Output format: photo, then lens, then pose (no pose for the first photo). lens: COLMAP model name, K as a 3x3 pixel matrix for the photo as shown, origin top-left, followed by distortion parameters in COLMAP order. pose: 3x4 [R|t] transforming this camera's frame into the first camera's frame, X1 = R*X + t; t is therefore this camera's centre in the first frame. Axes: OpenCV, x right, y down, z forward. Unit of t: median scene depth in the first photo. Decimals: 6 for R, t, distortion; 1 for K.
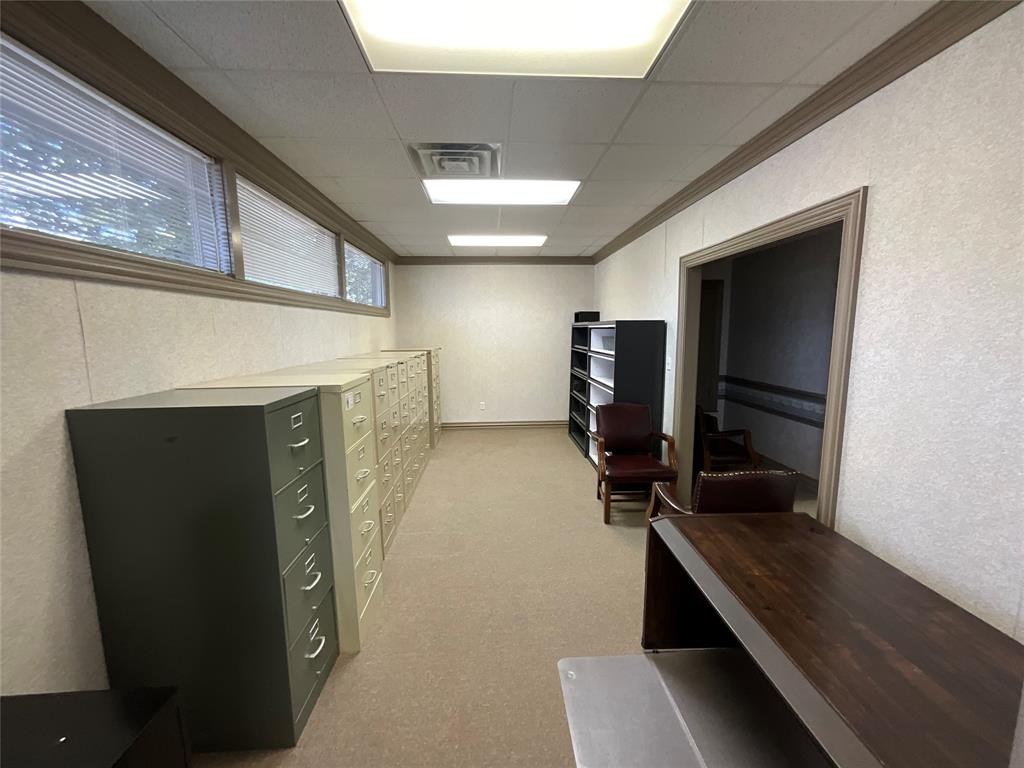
lens RADIAL K [[416.1, 0, 515.4], [0, 416.1, 387.1], [0, 0, 1]] dist [0.002304, -0.001208]
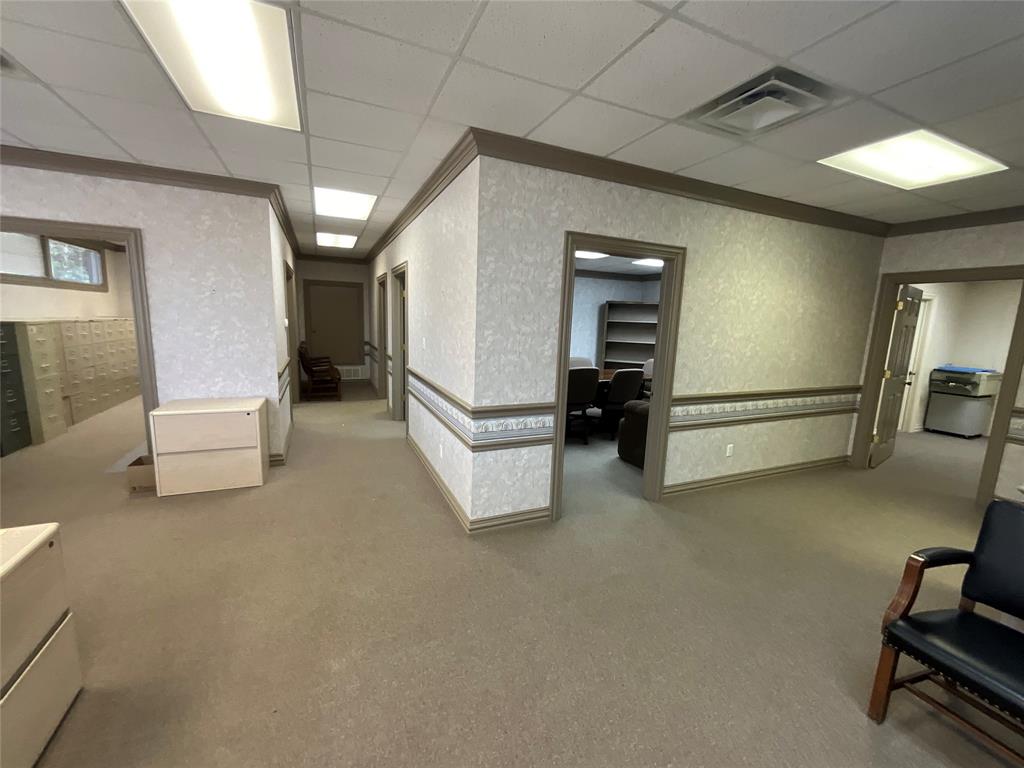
lens RADIAL K [[416.1, 0, 509.9], [0, 416.1, 386.2], [0, 0, 1]] dist [0.002304, -0.001208]
pose [[0.933671, -0.014772, 0.357827, 0.435721], [0.004595, 0.999561, 0.029274, 0.103033], [-0.358102, -0.025688, 0.933329, -0.738891]]
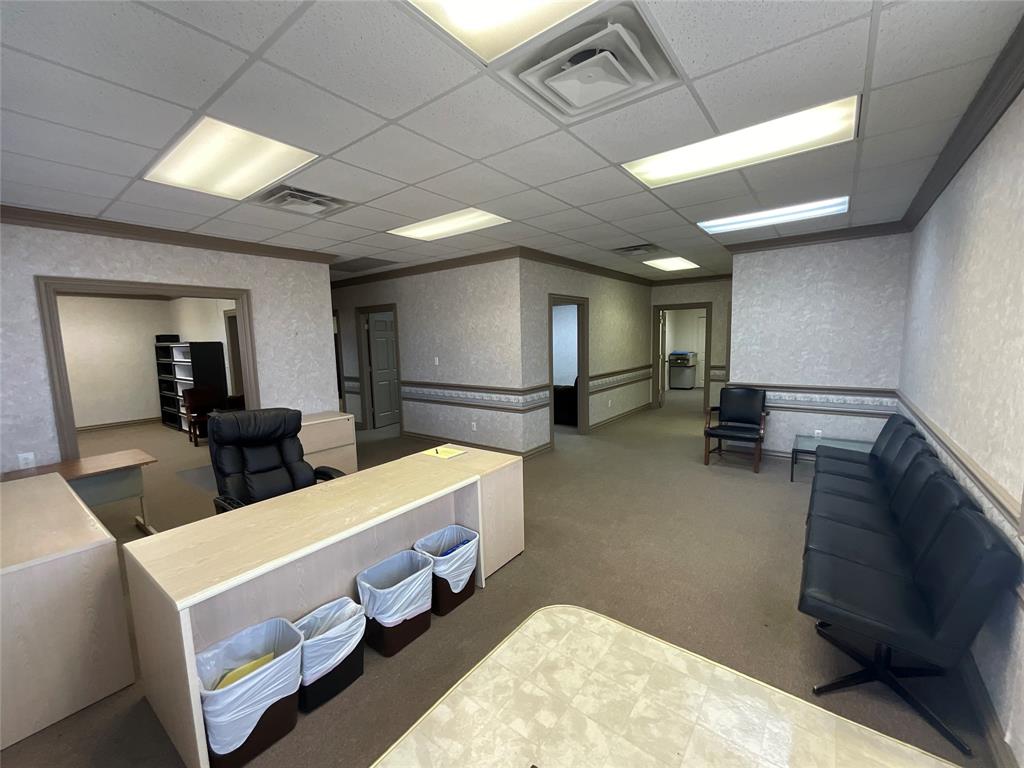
lens RADIAL K [[416.1, 0, 511.6], [0, 416.1, 385.6], [0, 0, 1]] dist [0.002304, -0.001208]
pose [[0.656505, -0.095550, 0.748246, -0.144673], [0.124216, 0.992097, 0.017704, 0.117676], [-0.744024, 0.081322, 0.663185, -0.854021]]
